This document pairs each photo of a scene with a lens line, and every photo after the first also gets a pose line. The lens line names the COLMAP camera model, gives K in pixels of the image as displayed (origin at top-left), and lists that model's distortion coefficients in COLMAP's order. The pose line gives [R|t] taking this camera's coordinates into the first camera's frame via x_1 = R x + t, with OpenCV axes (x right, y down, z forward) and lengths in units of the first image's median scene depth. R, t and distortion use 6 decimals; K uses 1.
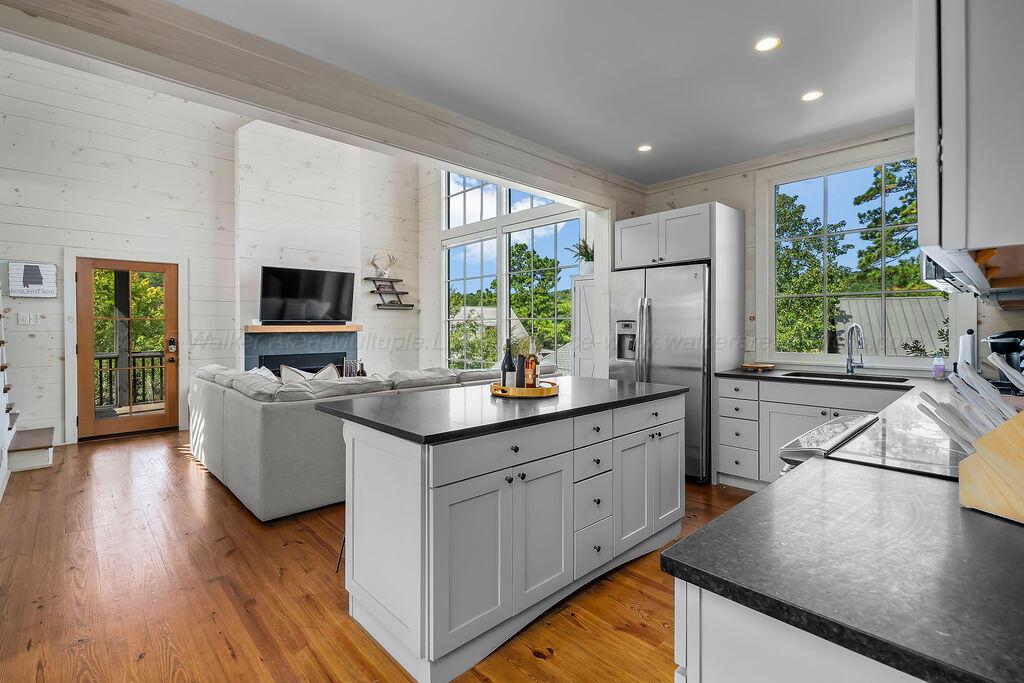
lens RADIAL K [[470.0, 0, 513.5], [0, 470.0, 331.0], [0, 0, 1]] dist [-0.002939, -0.000713]
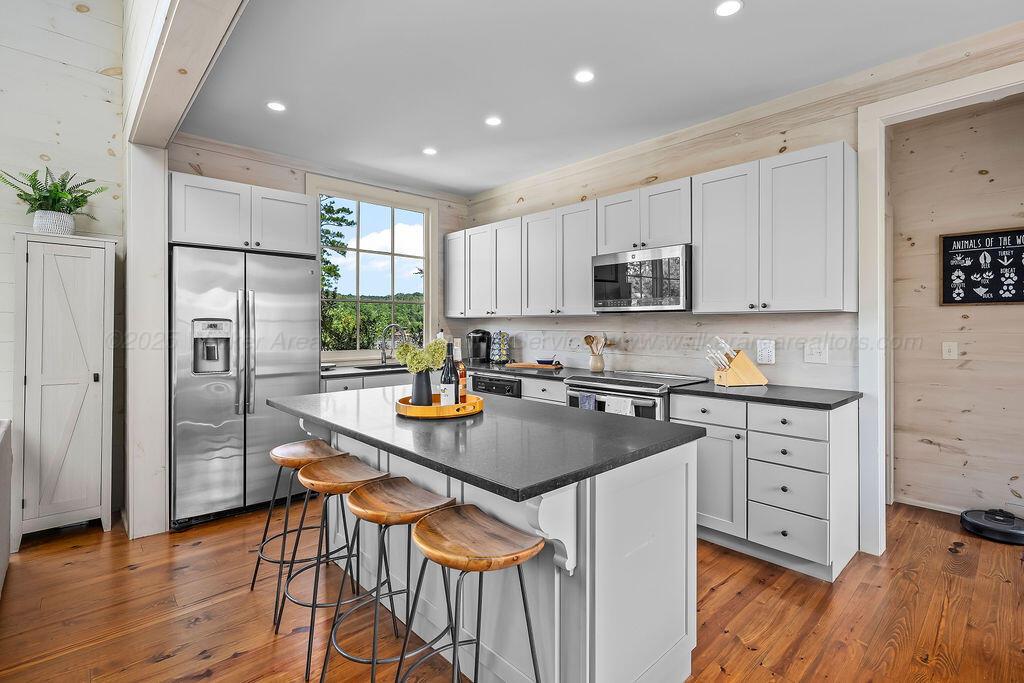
lens RADIAL K [[470.0, 0, 514.1], [0, 470.0, 328.6], [0, 0, 1]] dist [-0.002939, -0.000713]
pose [[0.002718, -0.003048, 0.999992, -0.400594], [0.009412, 0.999951, 0.003022, -0.004409], [-0.999952, 0.009404, 0.002747, 0.452854]]
